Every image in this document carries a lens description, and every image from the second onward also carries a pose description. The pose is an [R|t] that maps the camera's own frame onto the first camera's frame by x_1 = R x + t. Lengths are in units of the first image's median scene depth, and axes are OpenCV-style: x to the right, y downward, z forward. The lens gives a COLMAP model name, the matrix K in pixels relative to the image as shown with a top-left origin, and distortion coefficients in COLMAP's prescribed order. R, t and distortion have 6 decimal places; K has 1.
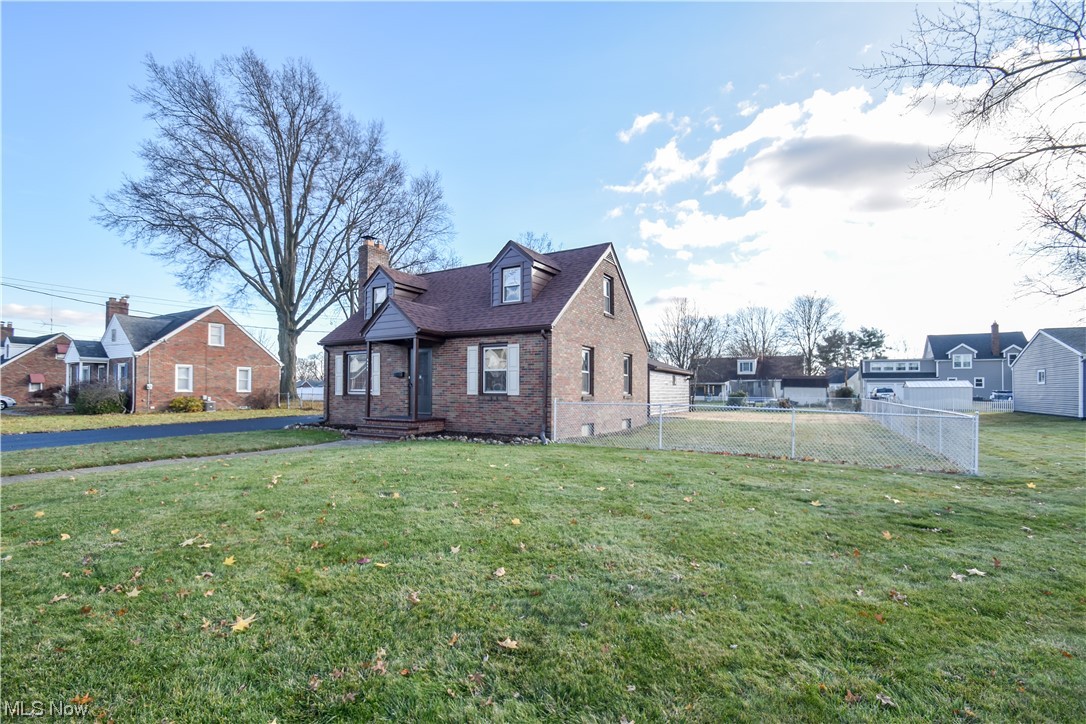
lens RADIAL K [[499.2, 0, 543.2], [0, 499.2, 363.3], [0, 0, 1]] dist [-0.020235, -0.002414]
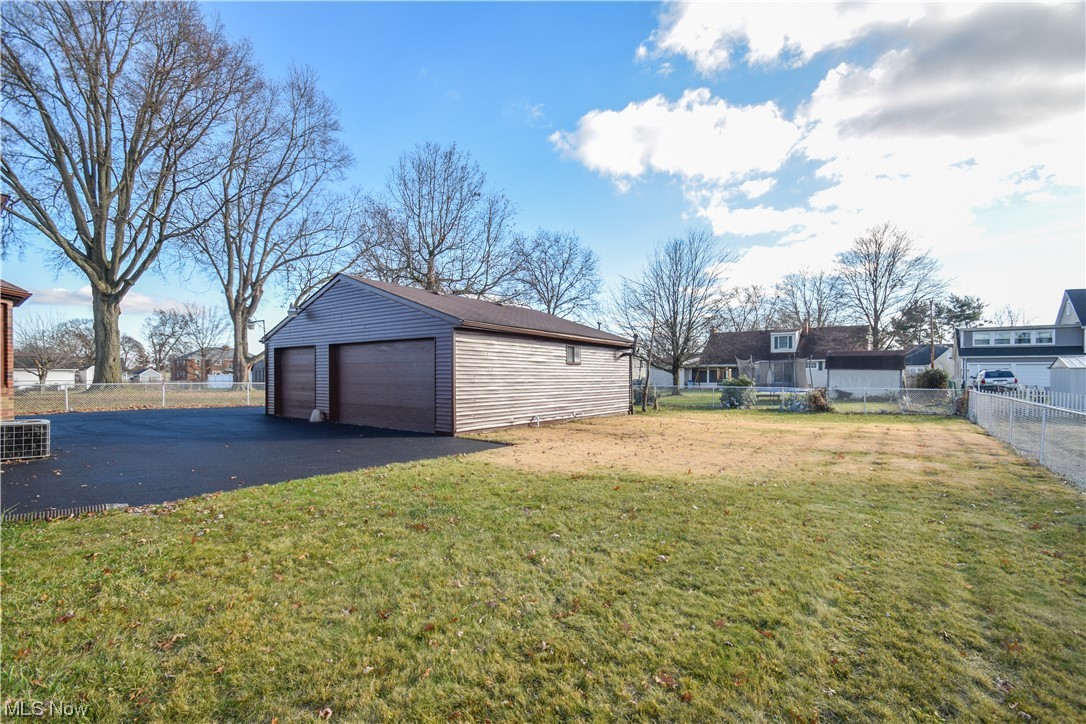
lens RADIAL K [[499.2, 0, 546.1], [0, 499.2, 365.7], [0, 0, 1]] dist [-0.020235, -0.002414]
pose [[0.993657, -0.005815, -0.112304, 0.165985], [0.009812, 0.999336, 0.035078, 0.014412], [0.112026, -0.035957, 0.993055, 0.279216]]
